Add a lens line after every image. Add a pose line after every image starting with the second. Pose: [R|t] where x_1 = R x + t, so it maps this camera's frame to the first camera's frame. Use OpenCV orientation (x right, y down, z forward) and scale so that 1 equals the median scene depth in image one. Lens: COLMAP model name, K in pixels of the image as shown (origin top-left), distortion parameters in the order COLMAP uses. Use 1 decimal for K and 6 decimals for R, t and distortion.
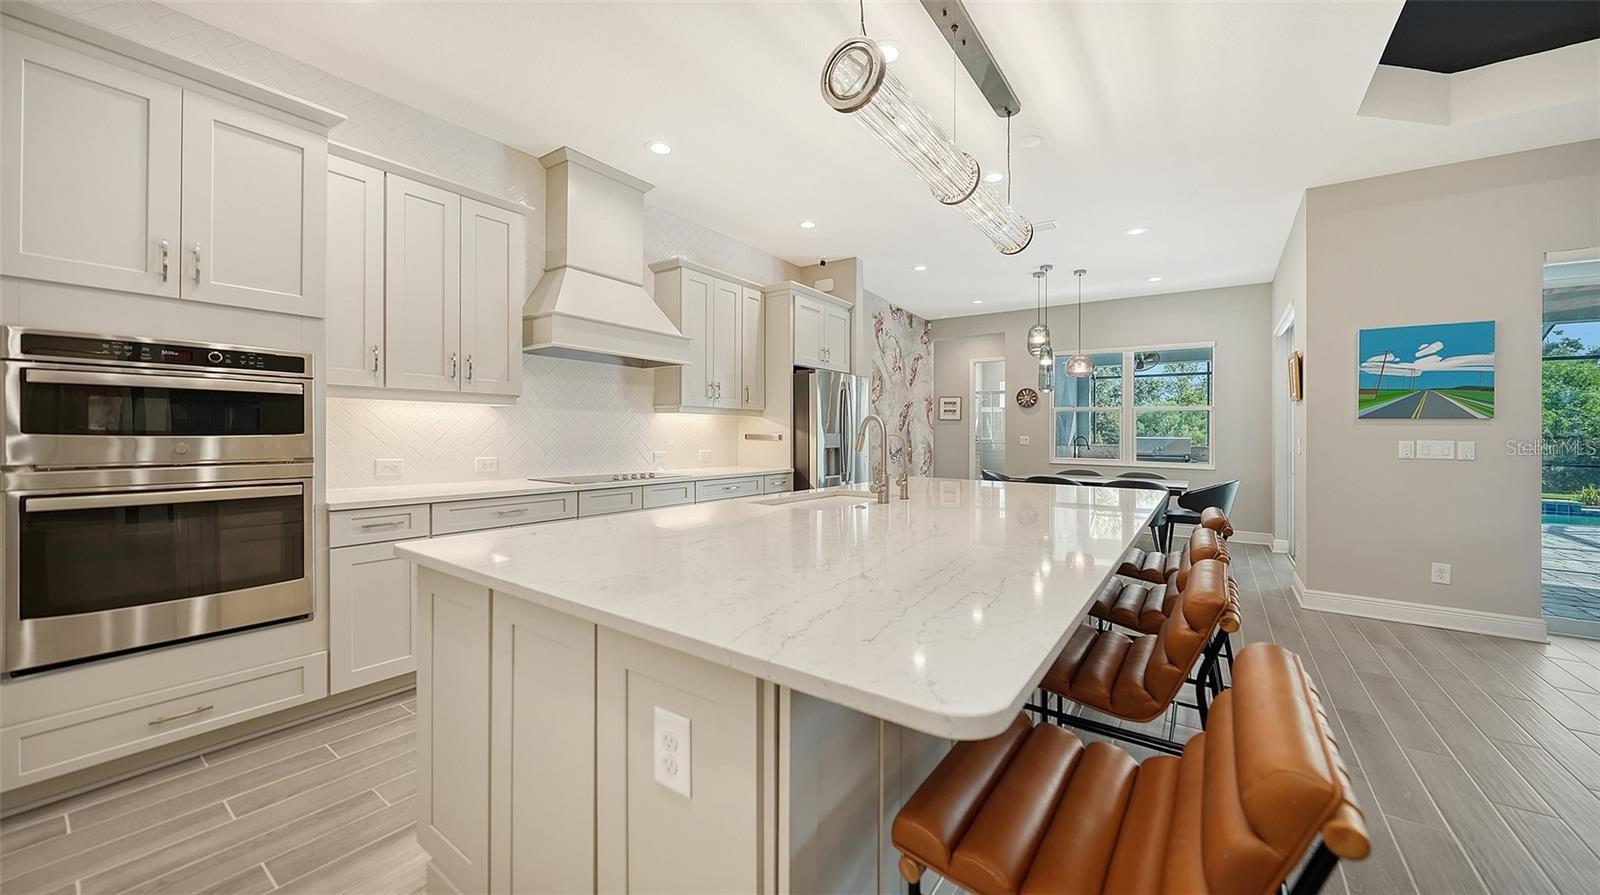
lens RADIAL K [[575.3, 0, 798.0], [0, 575.3, 433.3], [0, 0, 1]] dist [-0.003366, 0.000090]
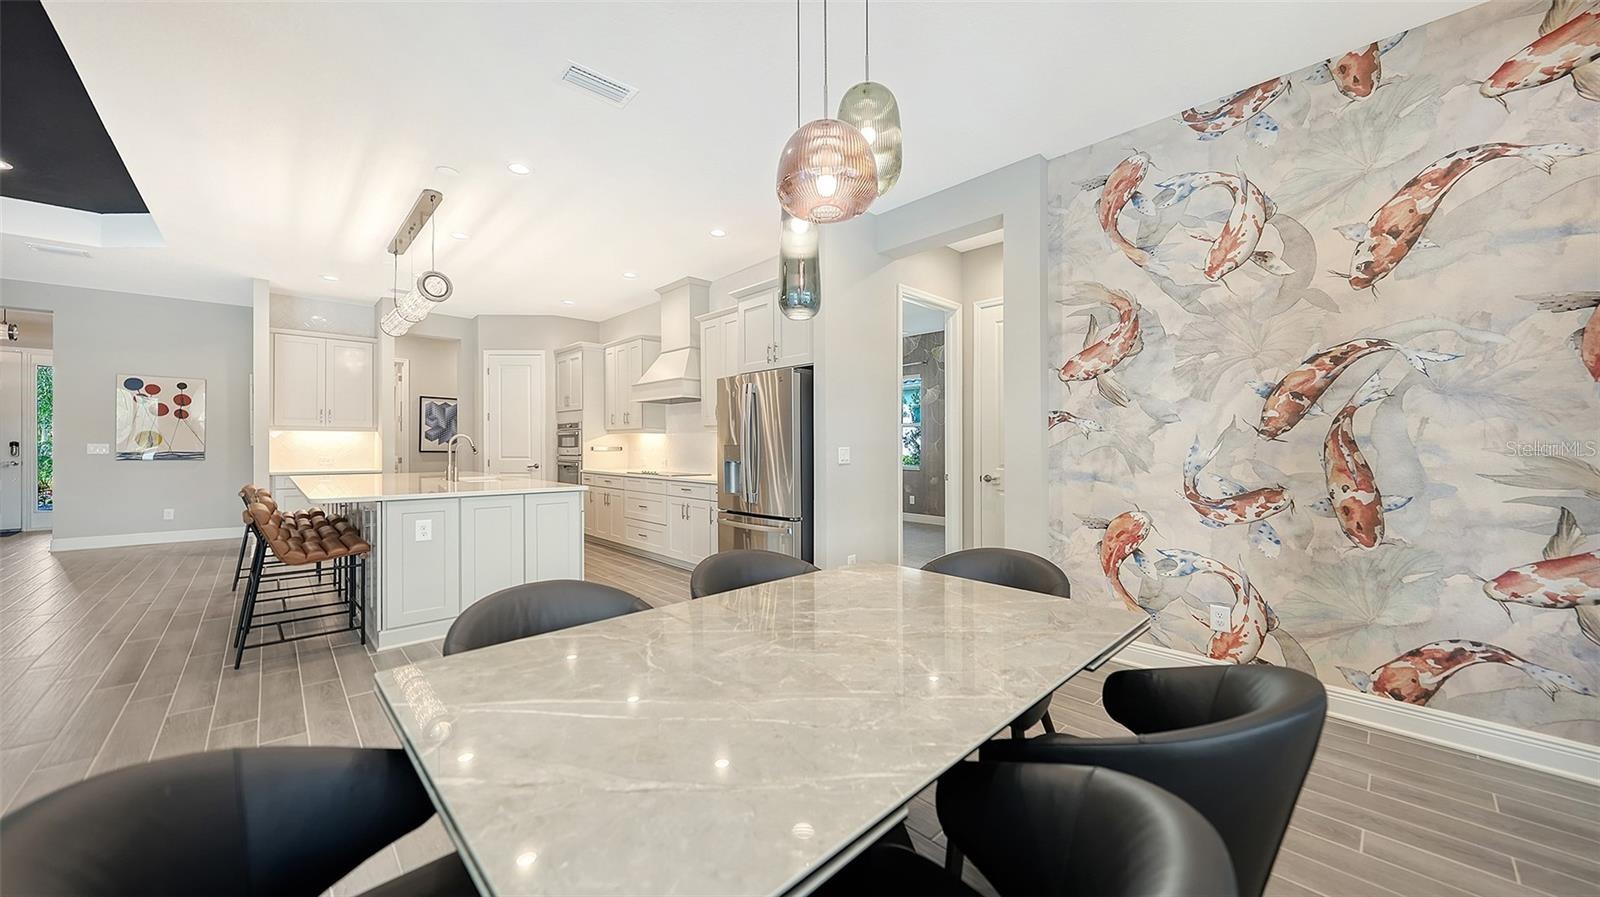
lens RADIAL K [[572.0, 0, 794.2], [0, 572.0, 445.3], [0, 0, 1]] dist [-0.000275, -0.000200]
pose [[-0.189364, -0.005374, -0.981892, 0.924739], [-0.000177, 0.999985, -0.005439, 0.004304], [0.981907, -0.000856, -0.189362, 1.284821]]
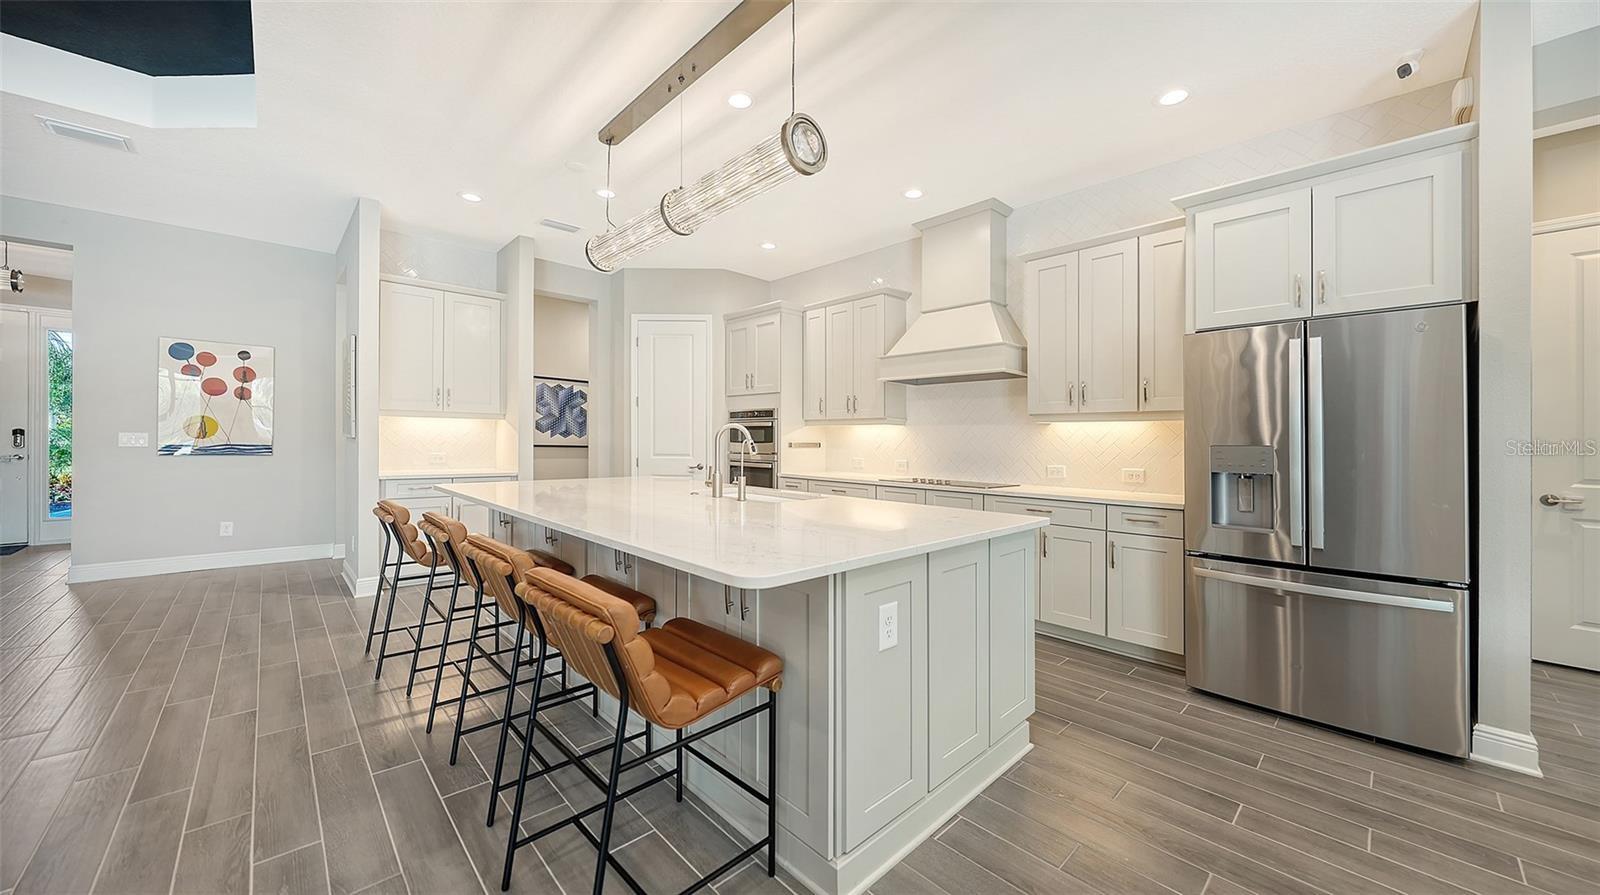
lens RADIAL K [[575.3, 0, 804.4], [0, 575.3, 442.3], [0, 0, 1]] dist [-0.003366, 0.000090]
pose [[-0.187315, -0.001703, -0.982298, 0.647077], [-0.009157, 0.999958, 0.000013, -0.000658], [0.982257, 0.008997, -0.187323, 0.702826]]
